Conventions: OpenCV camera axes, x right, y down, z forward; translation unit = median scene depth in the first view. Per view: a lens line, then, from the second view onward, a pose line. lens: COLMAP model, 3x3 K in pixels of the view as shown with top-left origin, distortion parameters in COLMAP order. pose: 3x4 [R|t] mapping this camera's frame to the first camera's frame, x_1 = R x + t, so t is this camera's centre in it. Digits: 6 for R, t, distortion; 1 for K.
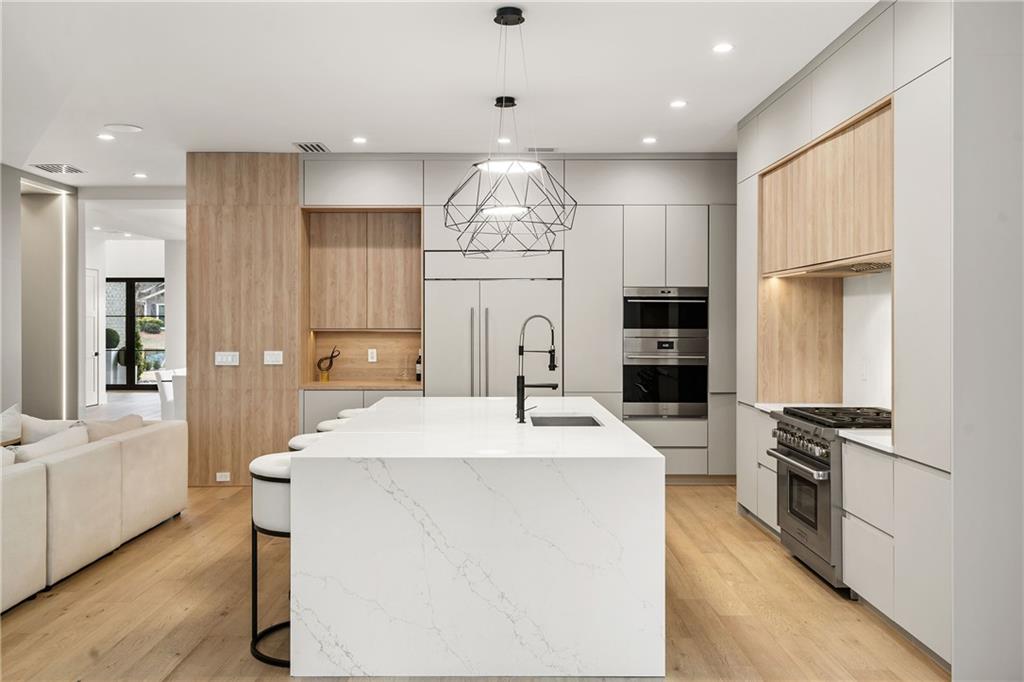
lens RADIAL K [[873.4, 0, 503.1], [0, 873.4, 321.5], [0, 0, 1]] dist [0.012455, -0.005264]
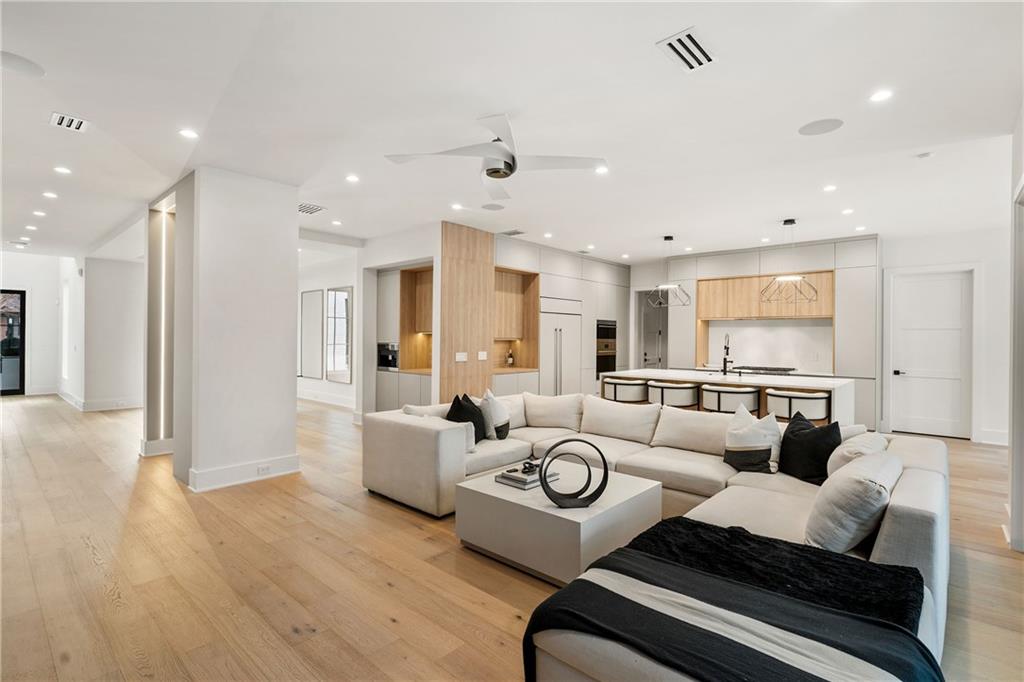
lens RADIAL K [[491.1, 0, 512.4], [0, 491.1, 338.6], [0, 0, 1]] dist [0.003323, 0.001834]
pose [[0.661839, 0.003478, 0.749638, -0.915246], [-0.008520, 0.999960, 0.002883, 0.006379], [-0.749598, -0.008295, 0.661841, 0.348640]]
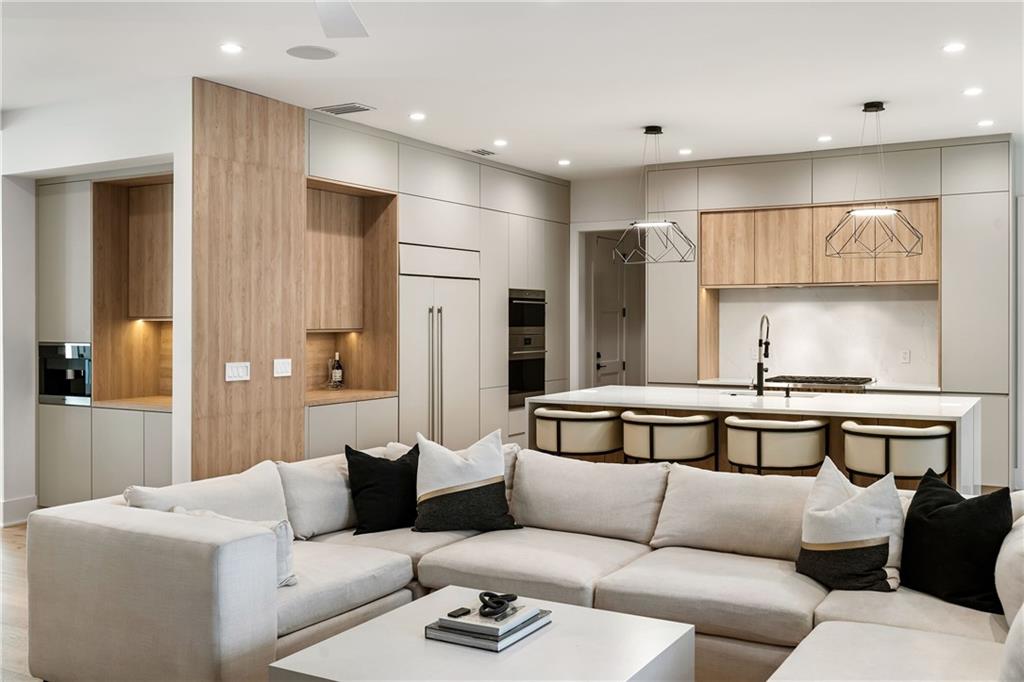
lens RADIAL K [[982.4, 0, 513.4], [0, 982.4, 321.4], [0, 0, 1]] dist [-0.002176, 0.000000]
pose [[0.494786, -0.001572, 0.869013, -0.914590], [0.001025, 0.999999, 0.001226, -0.000095], [-0.869014, 0.000284, 0.494787, 0.393909]]
